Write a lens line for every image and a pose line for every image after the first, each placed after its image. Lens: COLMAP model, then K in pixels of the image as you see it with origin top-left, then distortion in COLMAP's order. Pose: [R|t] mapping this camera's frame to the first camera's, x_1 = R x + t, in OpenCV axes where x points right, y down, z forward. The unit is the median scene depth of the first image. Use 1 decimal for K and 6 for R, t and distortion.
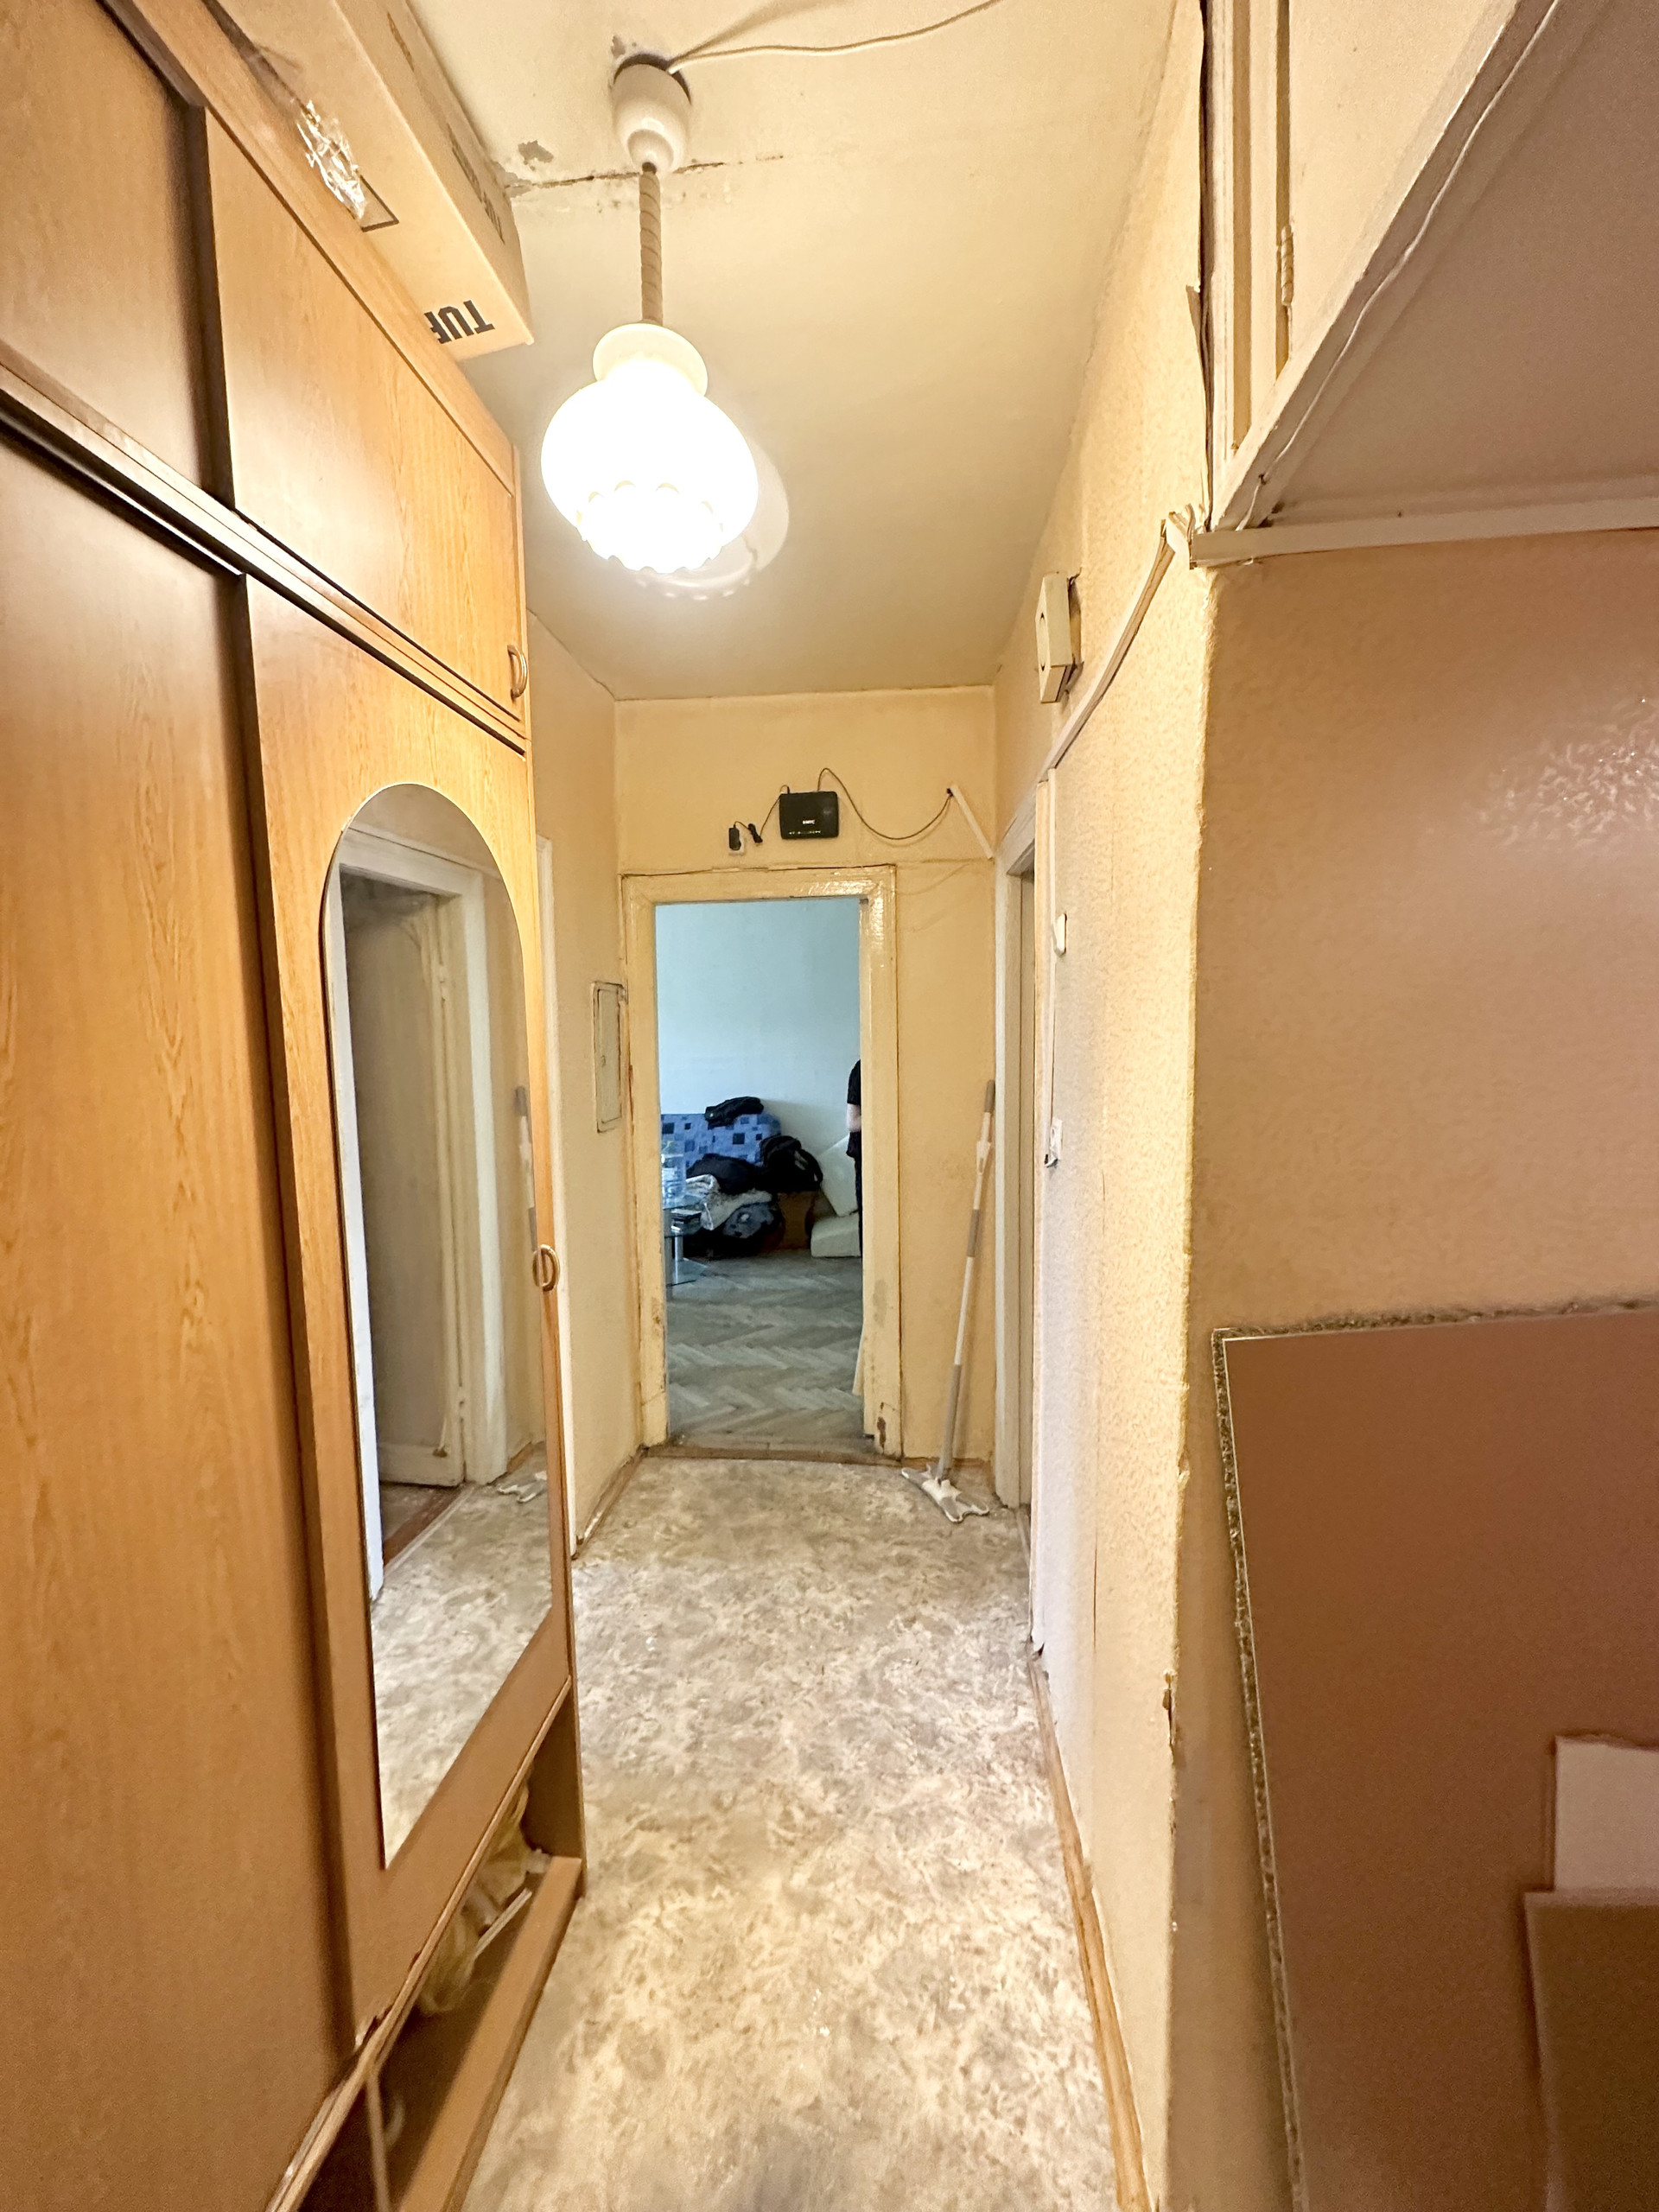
lens RADIAL K [[881.4, 0, 826.4], [0, 881.4, 1103.1], [0, 0, 1]] dist [0.000252, 0.000390]
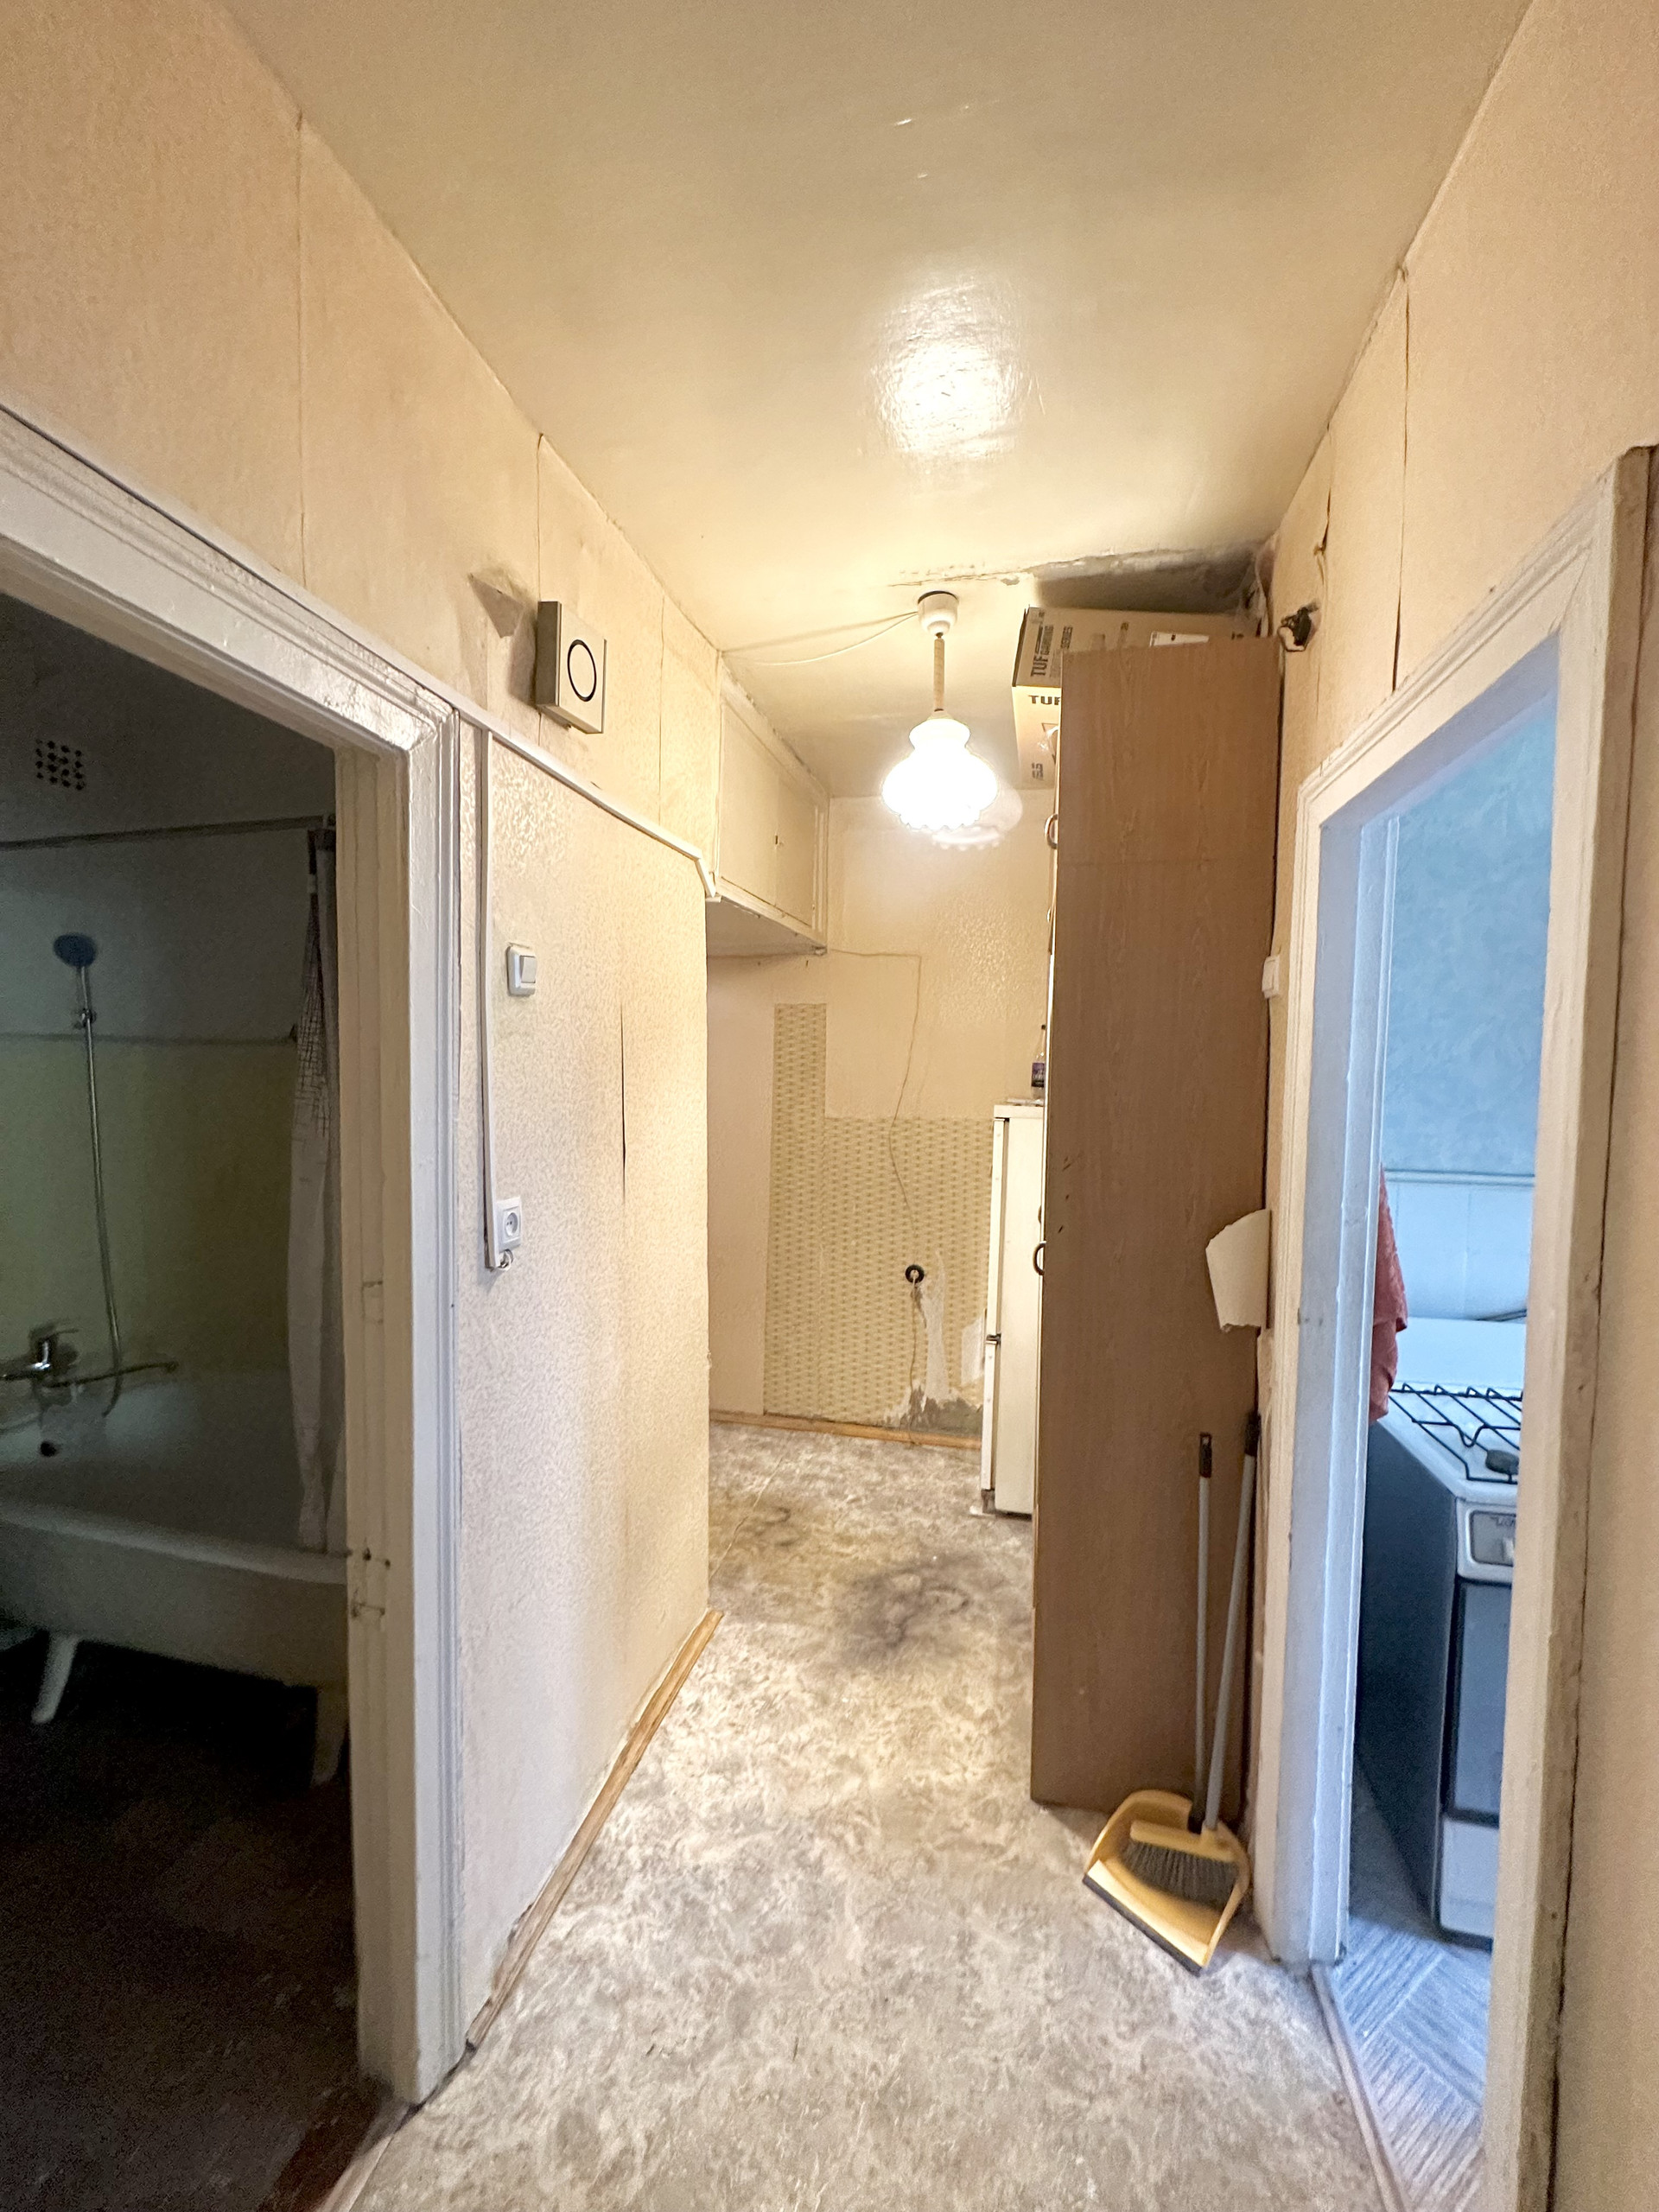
lens RADIAL K [[881.4, 0, 826.5], [0, 881.4, 1107.9], [0, 0, 1]] dist [0.000252, 0.000390]
pose [[-0.991418, -0.004208, 0.130662, -0.140822], [0.012862, 0.991492, 0.129527, -0.185076], [-0.130095, 0.130096, -0.982929, 1.975172]]
